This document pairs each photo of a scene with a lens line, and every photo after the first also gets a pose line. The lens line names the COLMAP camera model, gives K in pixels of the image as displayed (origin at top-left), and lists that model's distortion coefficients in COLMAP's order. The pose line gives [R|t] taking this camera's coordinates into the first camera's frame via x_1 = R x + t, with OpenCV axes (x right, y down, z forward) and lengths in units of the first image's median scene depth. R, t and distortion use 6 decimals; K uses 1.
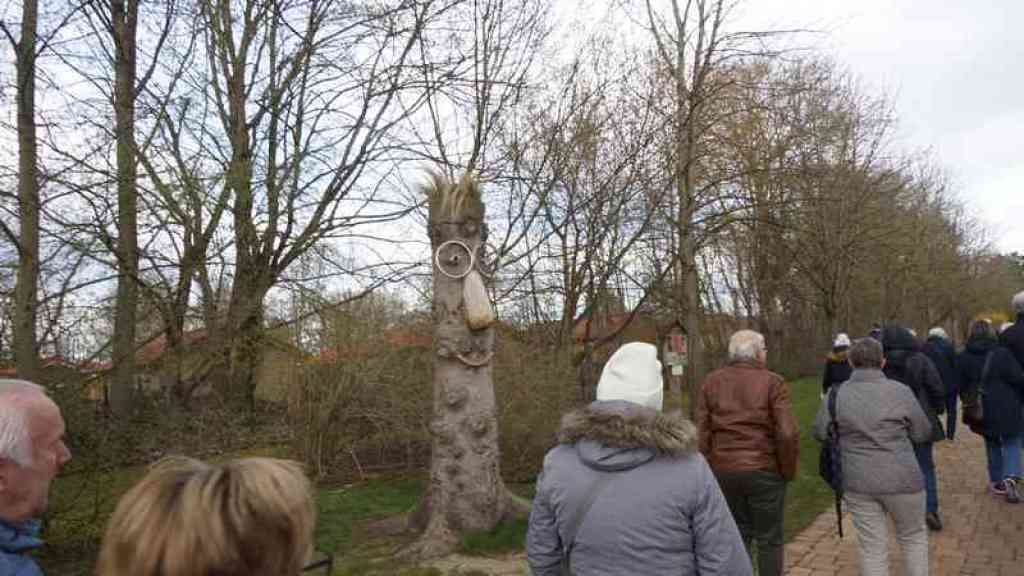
lens RADIAL K [[728.6, 0, 512.0], [0, 728.6, 289.0], [0, 0, 1]] dist [-0.000834, 0.002616]
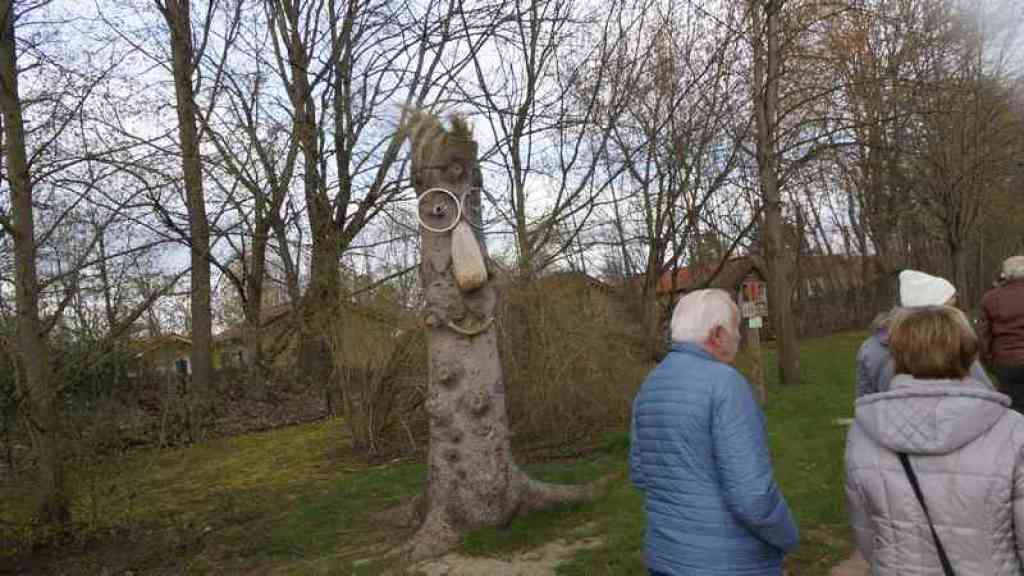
lens RADIAL K [[728.6, 0, 512.0], [0, 728.6, 289.0], [0, 0, 1]] dist [-0.000834, 0.002616]
pose [[0.987818, -0.050686, -0.147126, 0.124459], [0.059531, 0.996635, 0.056351, 0.007603], [0.143775, -0.064423, 0.987511, 0.168464]]
